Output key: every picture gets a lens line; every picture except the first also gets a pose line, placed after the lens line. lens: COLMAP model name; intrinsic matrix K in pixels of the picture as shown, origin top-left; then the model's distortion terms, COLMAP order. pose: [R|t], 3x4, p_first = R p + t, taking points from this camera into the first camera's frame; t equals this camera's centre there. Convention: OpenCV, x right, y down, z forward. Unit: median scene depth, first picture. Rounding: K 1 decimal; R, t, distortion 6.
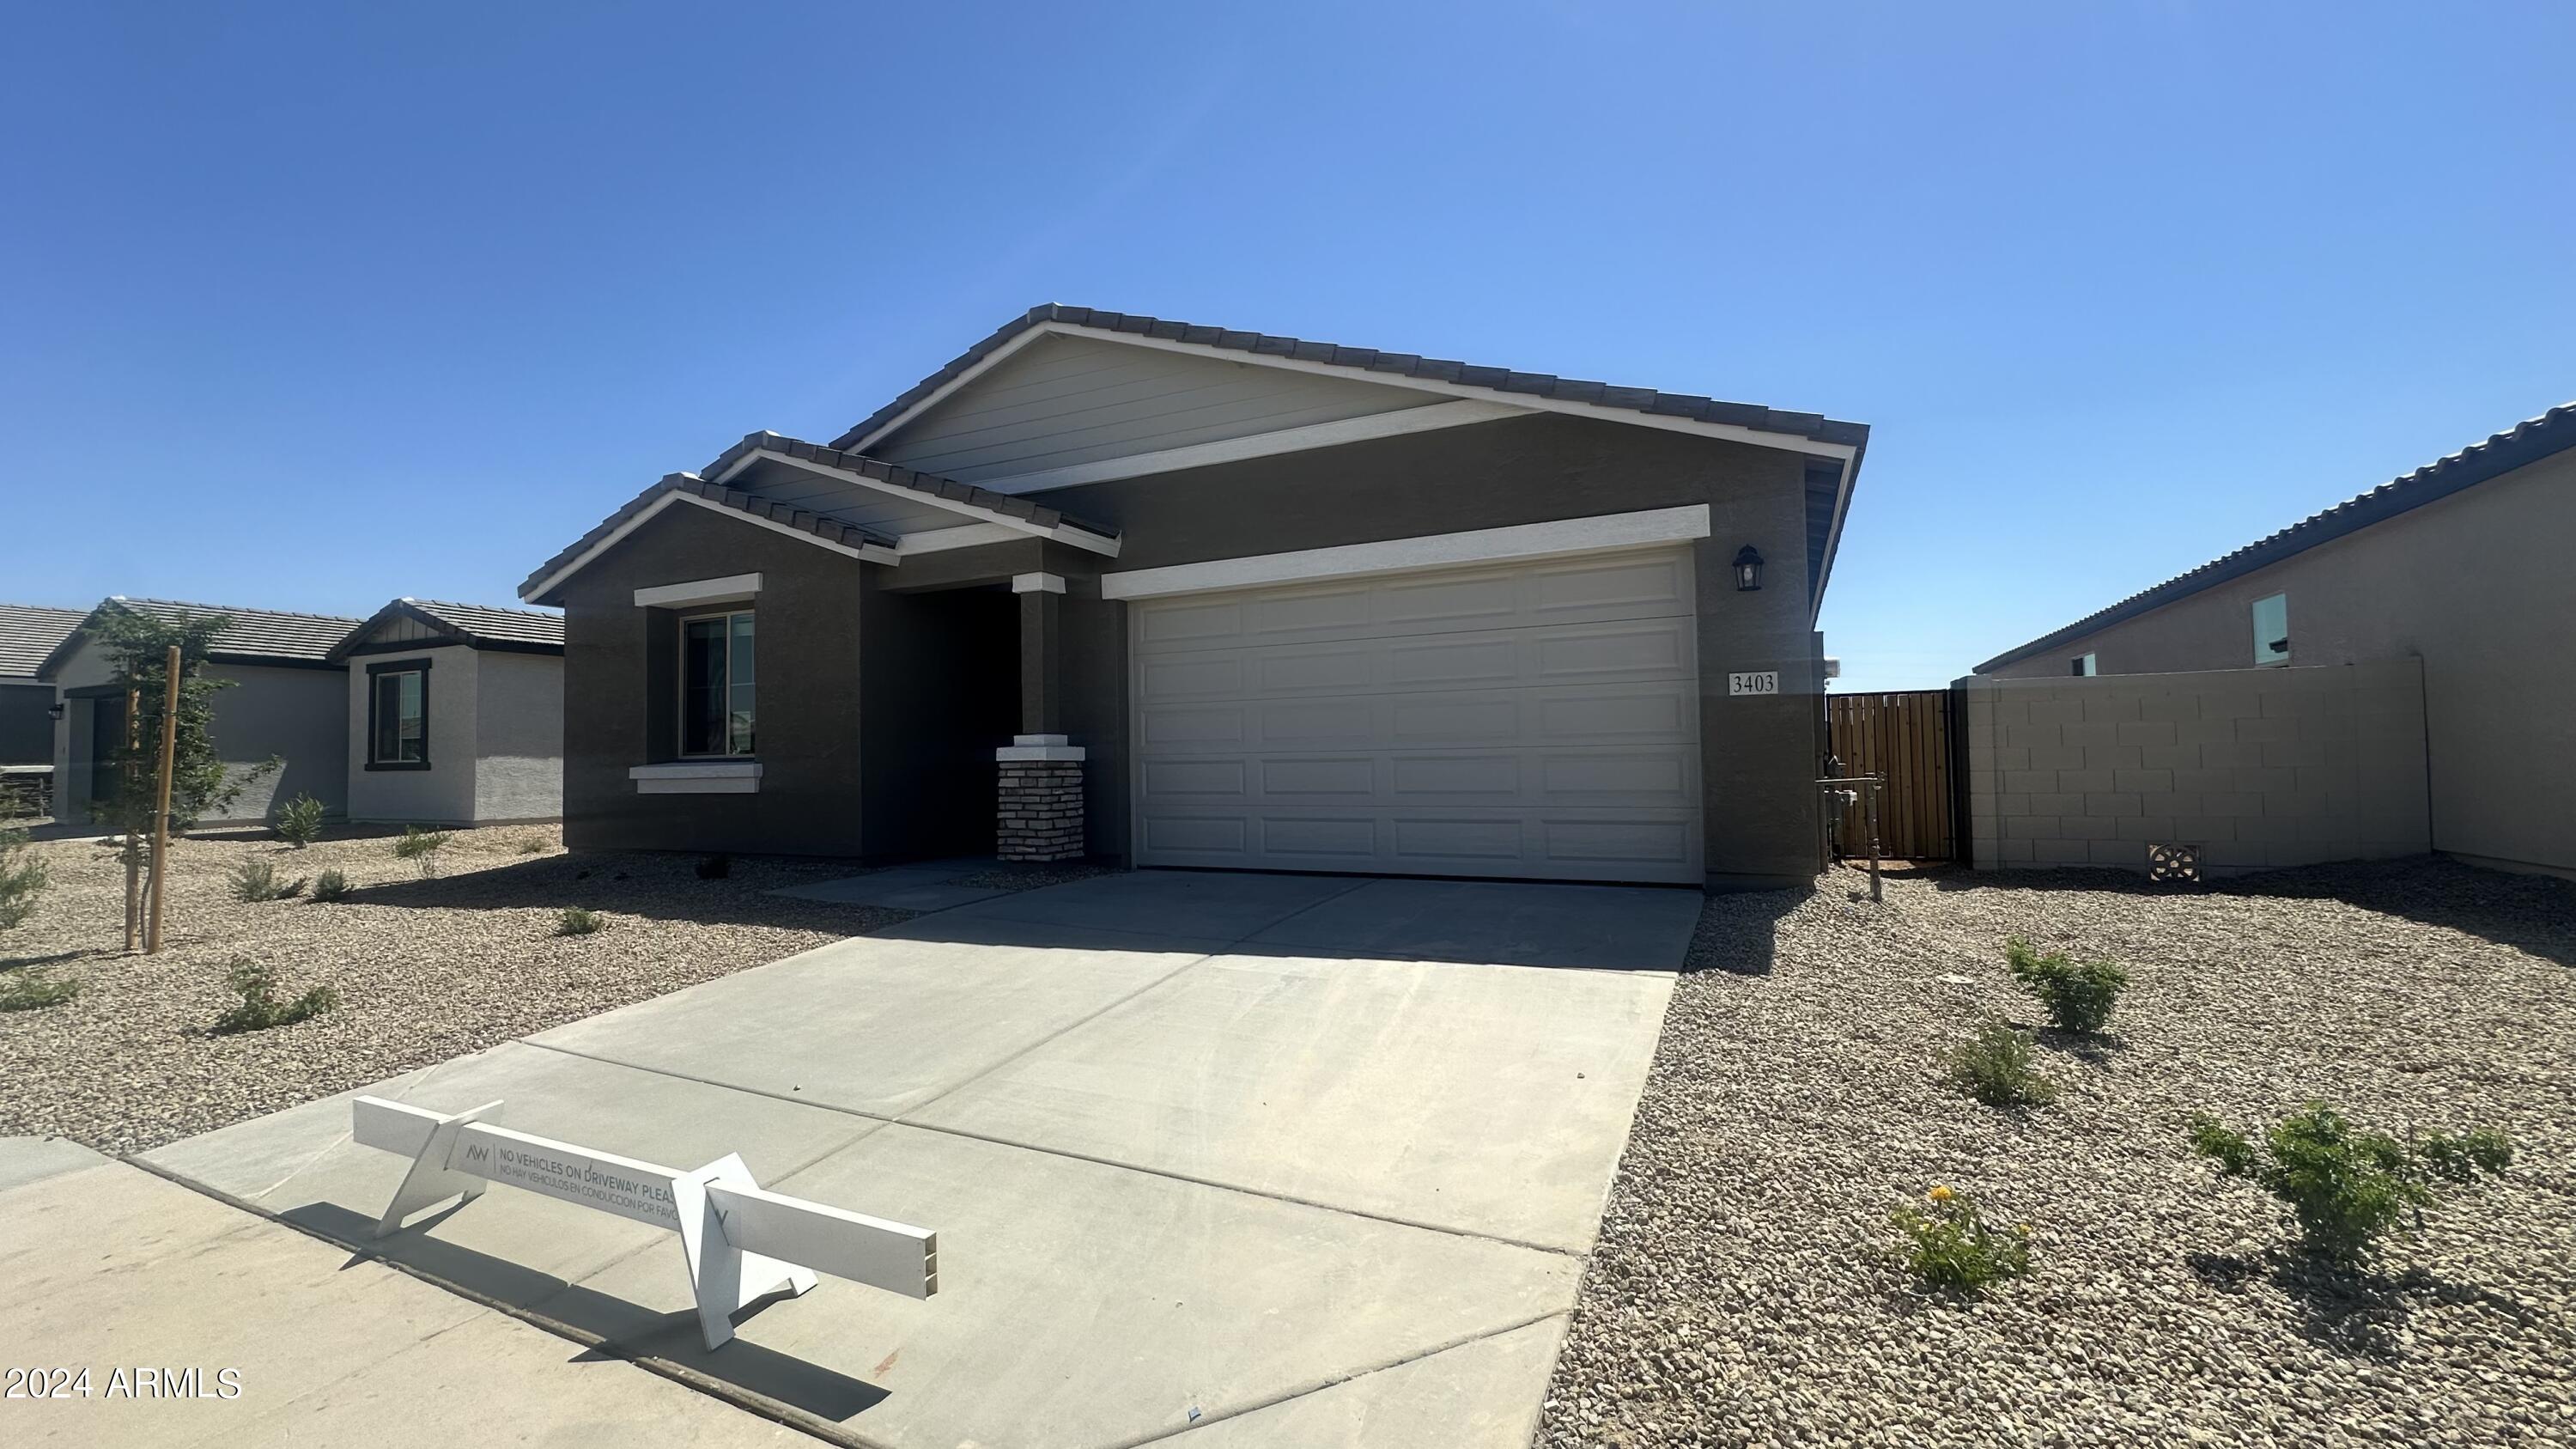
lens RADIAL K [[1027.6, 0, 1283.9], [0, 1027.6, 724.6], [0, 0, 1]] dist [-0.001851, -0.000042]
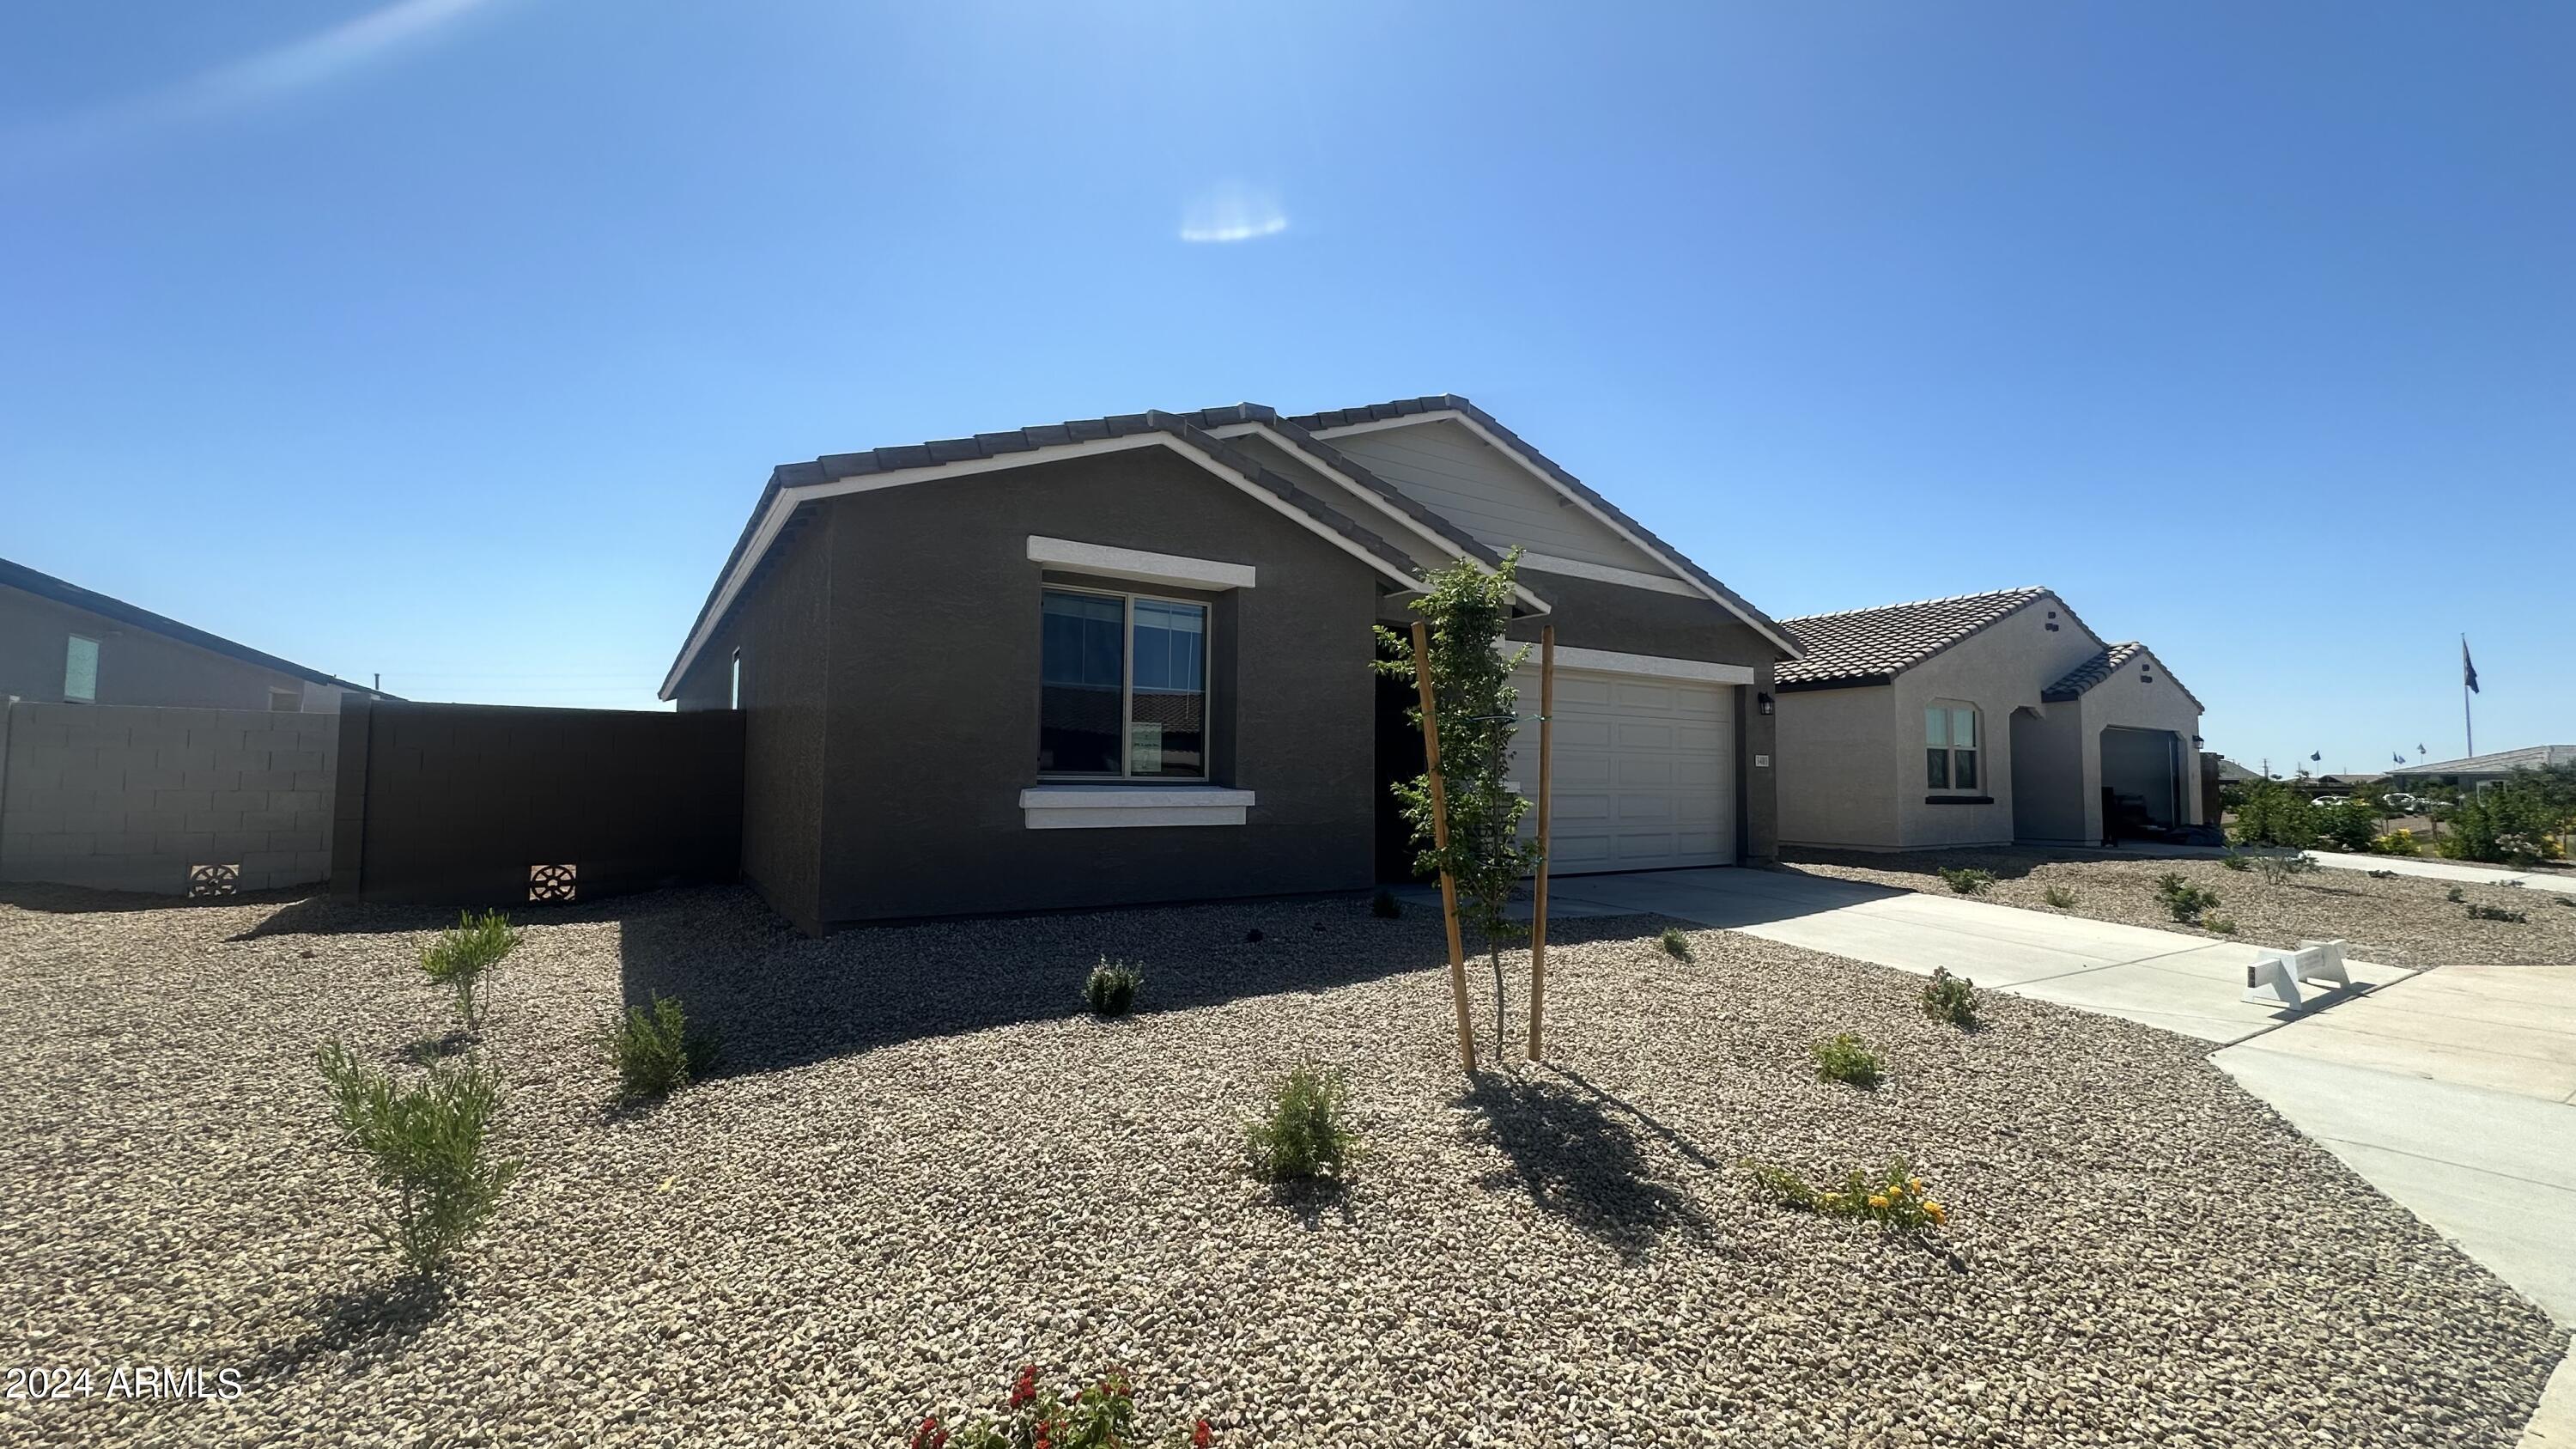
lens RADIAL K [[1027.6, 0, 1283.9], [0, 1027.6, 724.6], [0, 0, 1]] dist [-0.001851, -0.000042]
pose [[0.519254, 0.071371, 0.851635, -1.336024], [-0.043835, 0.997419, -0.056862, 0.033764], [-0.853495, -0.007805, 0.521042, 0.583382]]
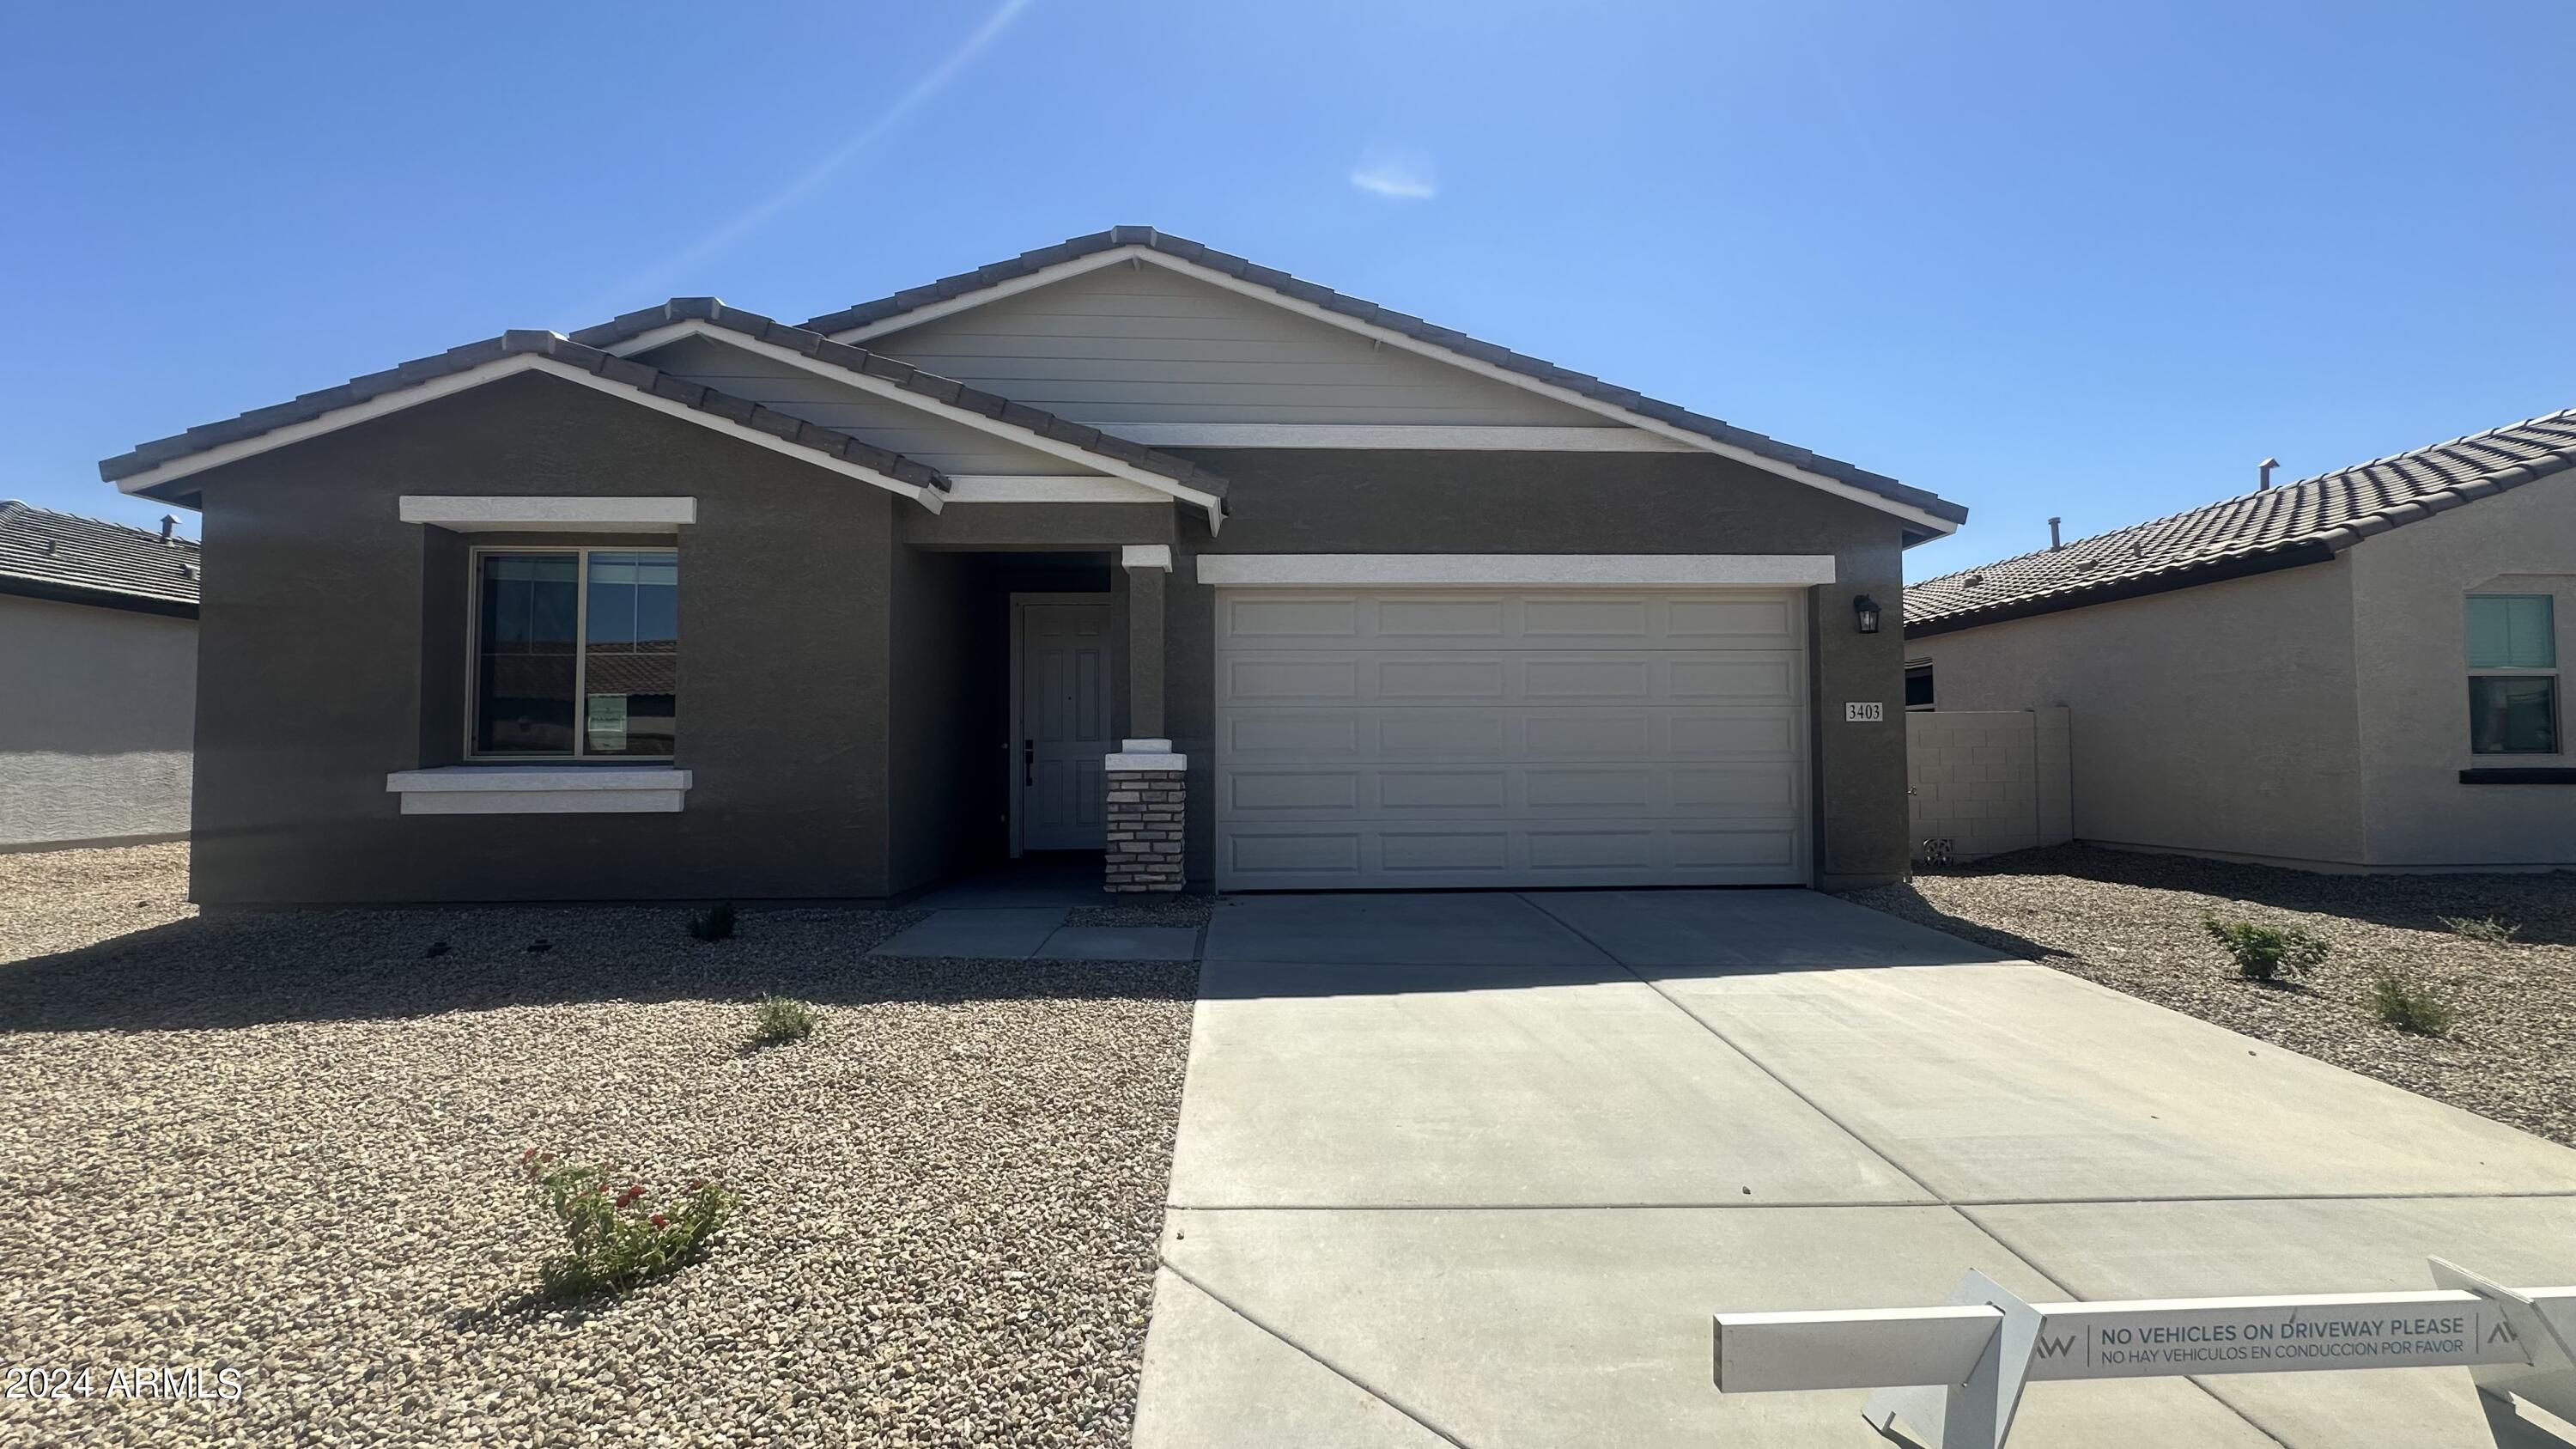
lens RADIAL K [[1027.6, 0, 1283.9], [0, 1027.6, 724.6], [0, 0, 1]] dist [-0.001851, -0.000042]
pose [[0.882377, 0.031106, 0.469514, -0.526169], [-0.026468, 0.999514, -0.016477, 0.008771], [-0.469798, 0.002112, 0.882771, 0.212019]]
